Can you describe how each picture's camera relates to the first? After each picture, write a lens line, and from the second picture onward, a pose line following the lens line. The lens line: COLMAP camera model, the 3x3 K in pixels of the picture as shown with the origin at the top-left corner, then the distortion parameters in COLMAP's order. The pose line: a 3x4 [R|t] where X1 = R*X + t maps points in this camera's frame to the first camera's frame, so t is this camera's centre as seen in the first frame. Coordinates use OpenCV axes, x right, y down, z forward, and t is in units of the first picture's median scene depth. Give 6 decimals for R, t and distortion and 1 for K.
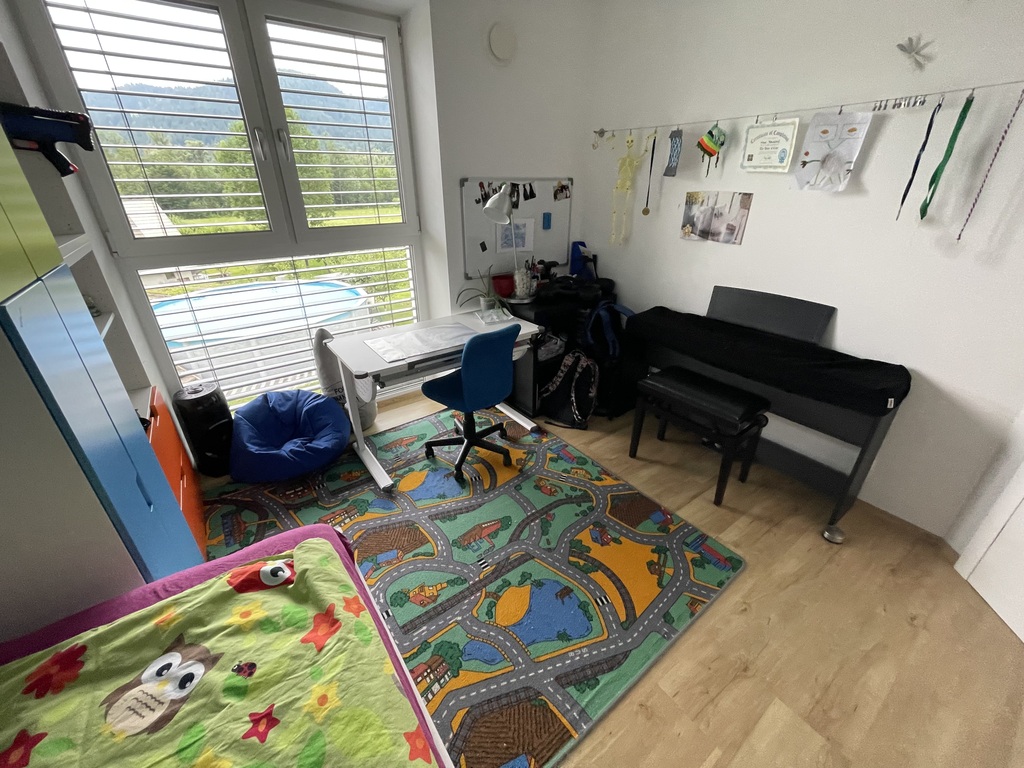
lens RADIAL K [[412.1, 0, 512.7], [0, 412.1, 380.6], [0, 0, 1]] dist [-0.002472, -0.000283]
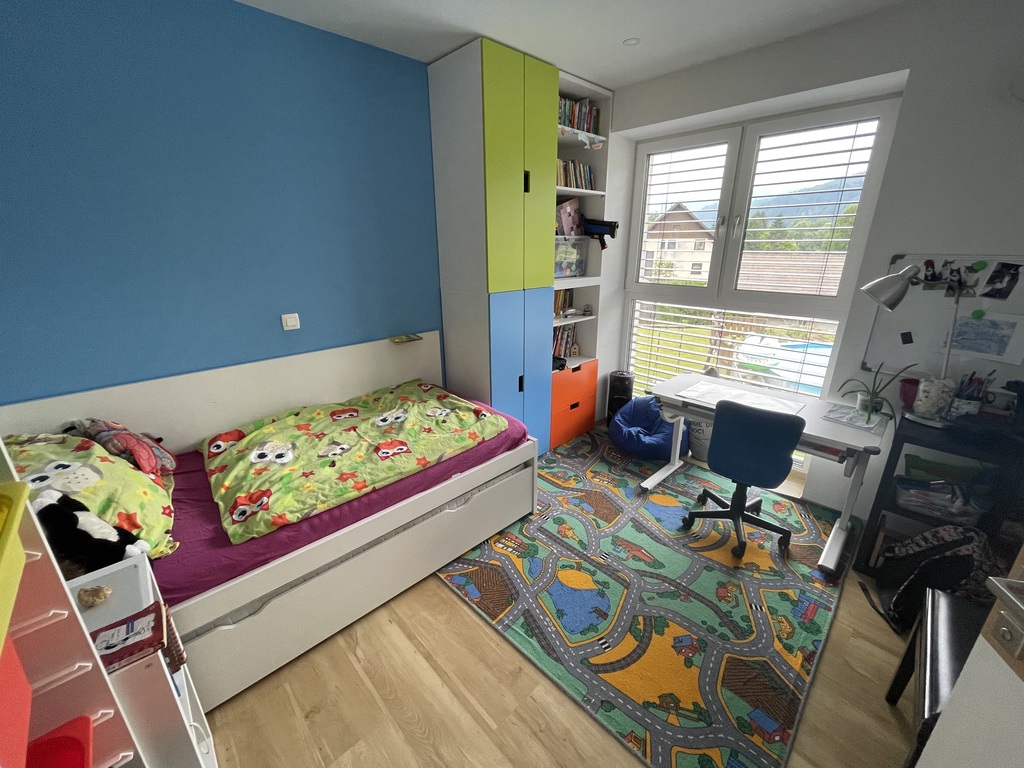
lens RADIAL K [[412.1, 0, 512.7], [0, 412.1, 380.6], [0, 0, 1]] dist [-0.002472, -0.000283]
pose [[0.143262, 0.318001, -0.937204, 0.844870], [-0.426058, 0.874546, 0.231613, -0.173519], [0.893281, 0.366122, 0.260776, 0.241278]]
